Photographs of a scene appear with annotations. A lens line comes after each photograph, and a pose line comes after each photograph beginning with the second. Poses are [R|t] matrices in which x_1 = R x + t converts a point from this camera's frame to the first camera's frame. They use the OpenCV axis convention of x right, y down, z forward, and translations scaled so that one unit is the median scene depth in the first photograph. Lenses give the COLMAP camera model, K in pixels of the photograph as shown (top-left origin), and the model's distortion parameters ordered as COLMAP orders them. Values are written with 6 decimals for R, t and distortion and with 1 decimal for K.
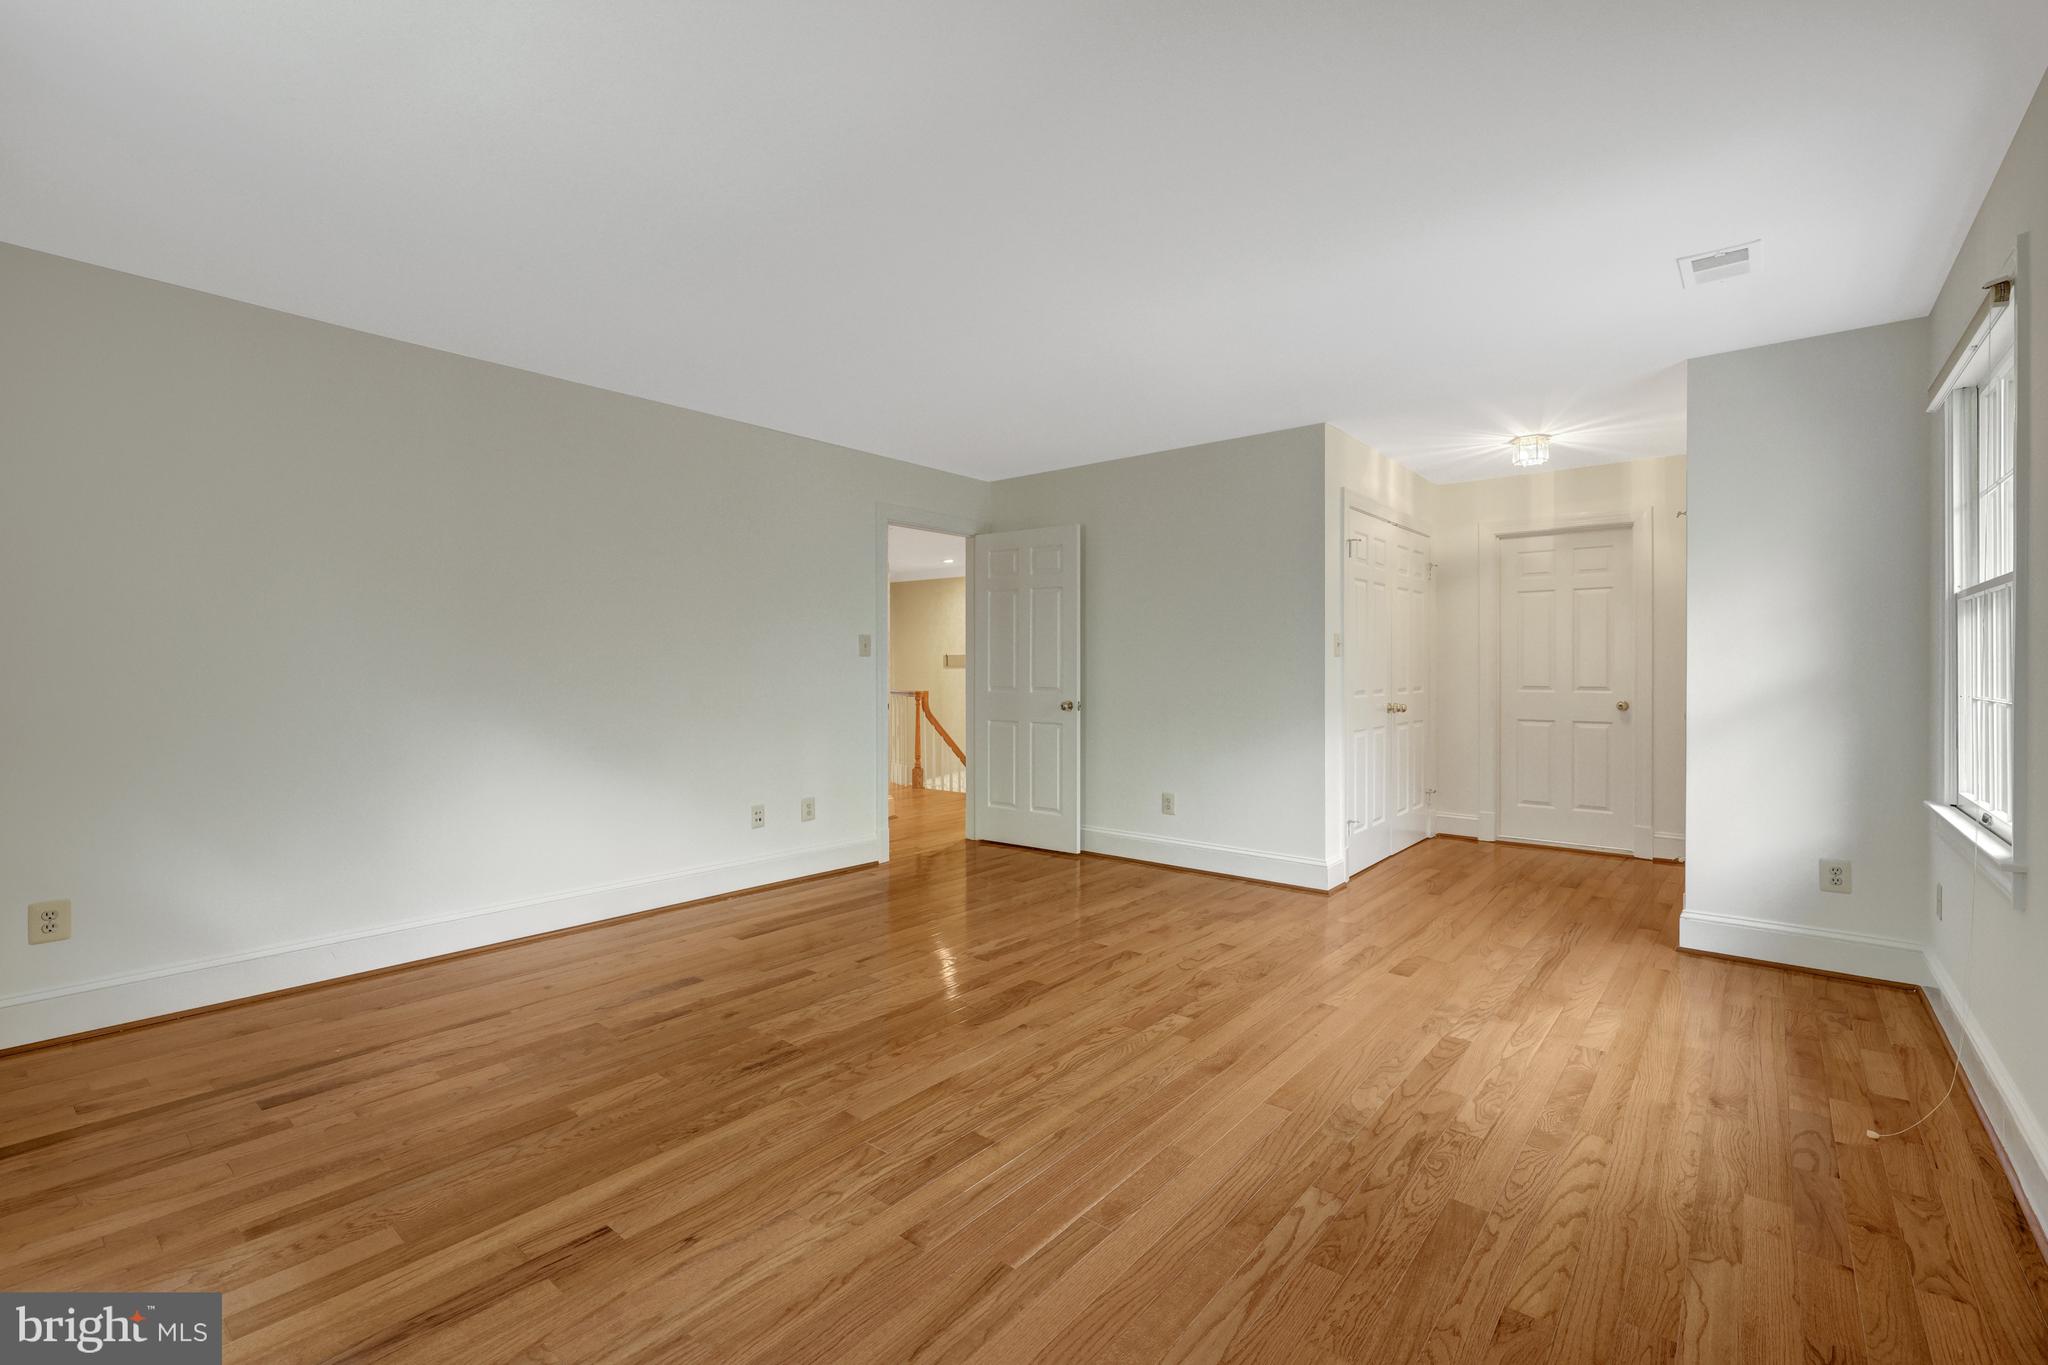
lens RADIAL K [[886.6, 0, 1022.6], [0, 886.6, 673.6], [0, 0, 1]] dist [-0.004423, 0.000254]
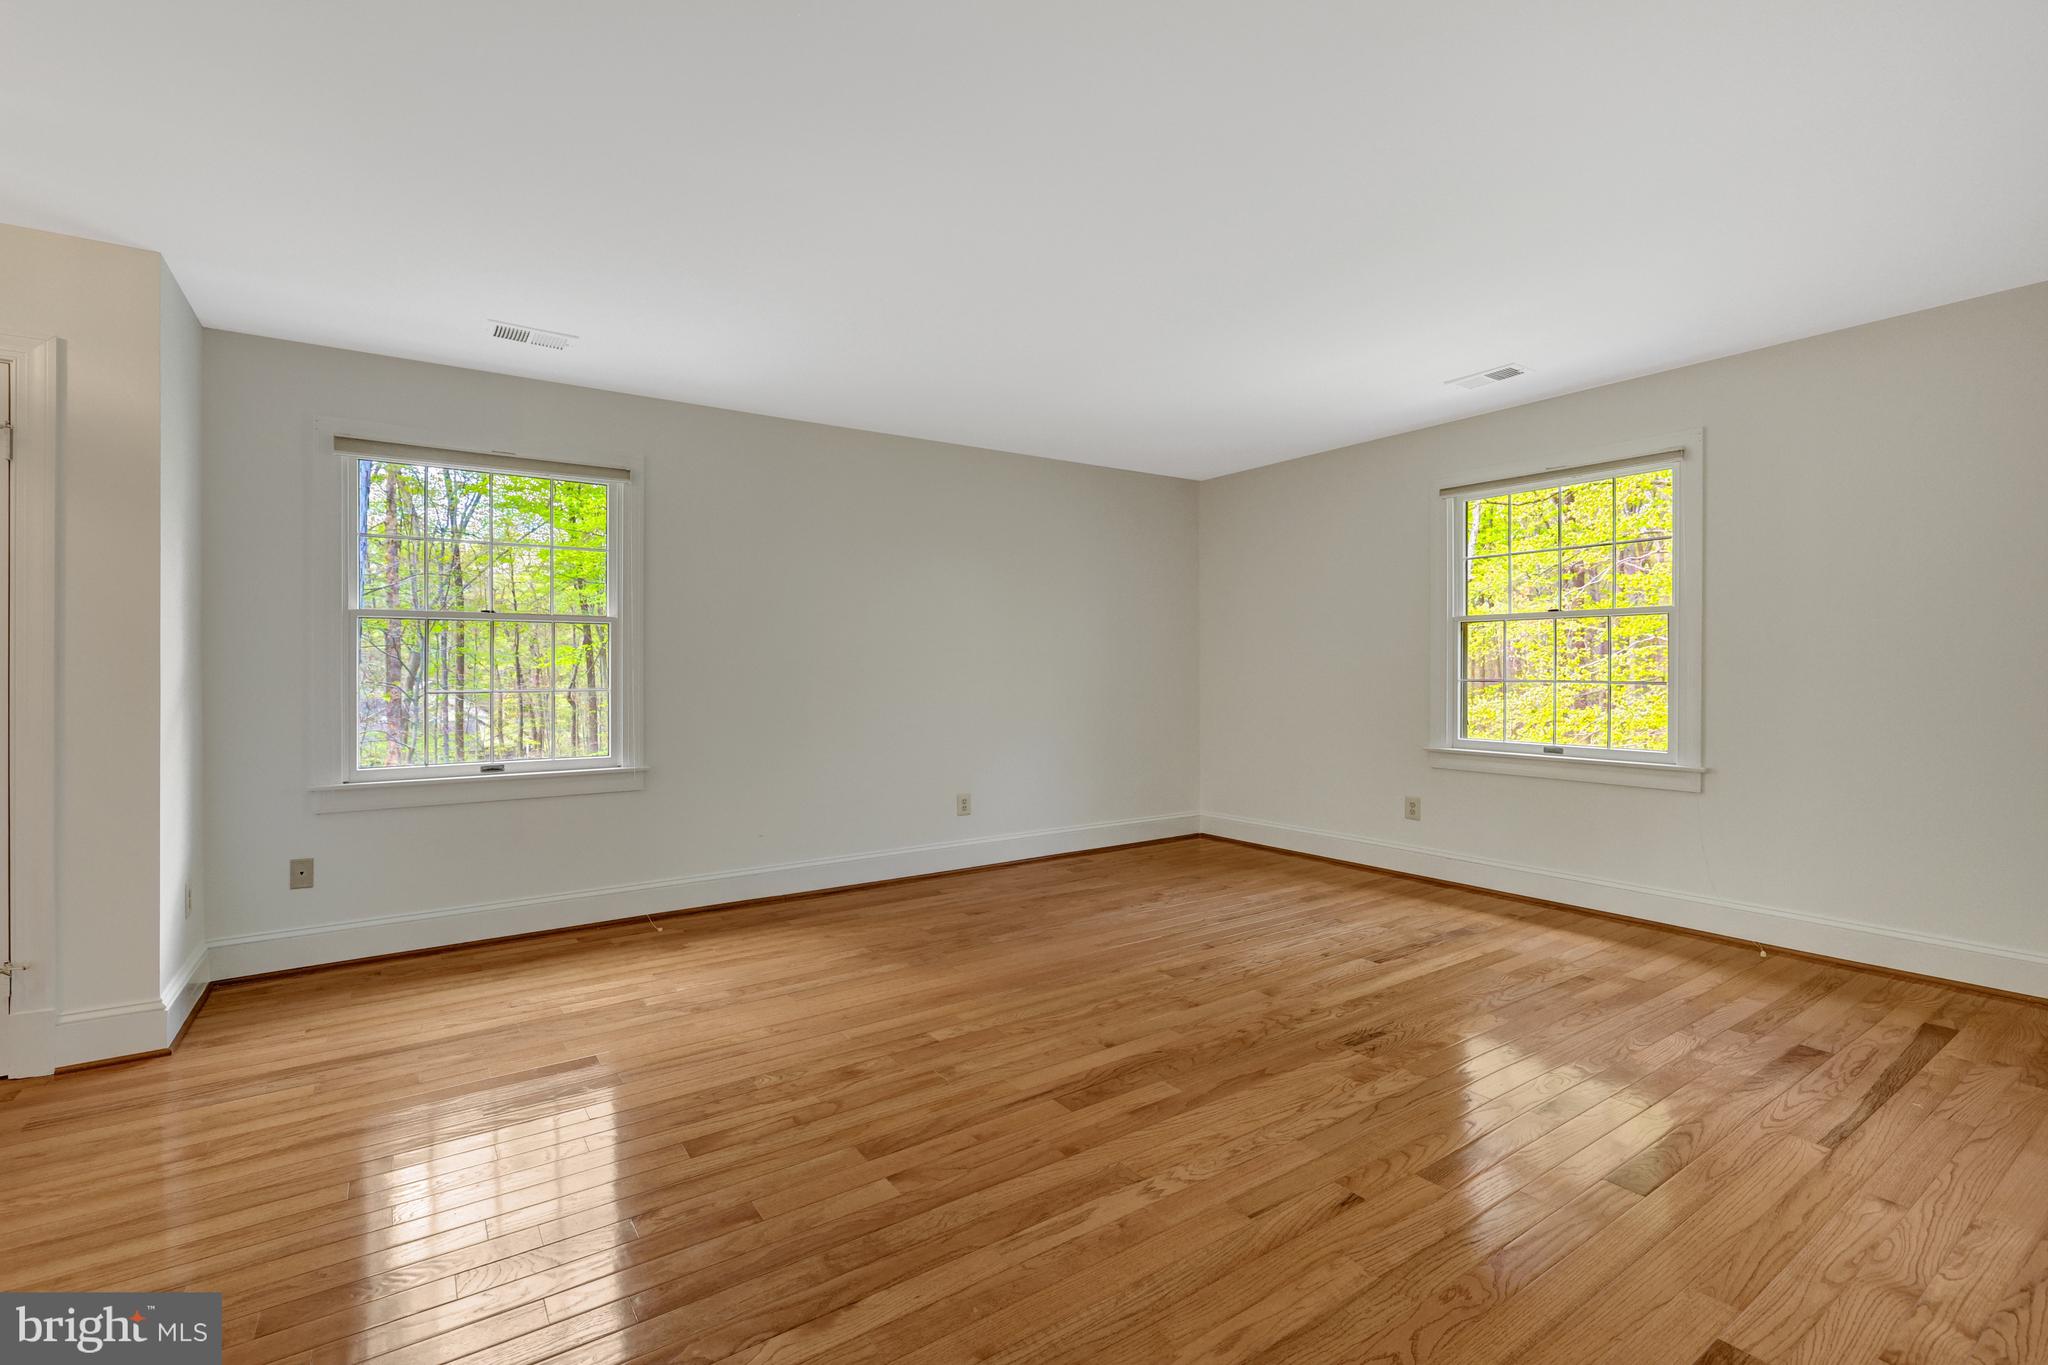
lens RADIAL K [[886.6, 0, 1022.6], [0, 886.6, 673.6], [0, 0, 1]] dist [-0.004423, 0.000254]
pose [[-0.963108, 0.002329, 0.269104, -0.175637], [0.005259, 0.999934, 0.010168, -0.002303], [-0.269063, 0.011208, -0.963057, 2.058645]]
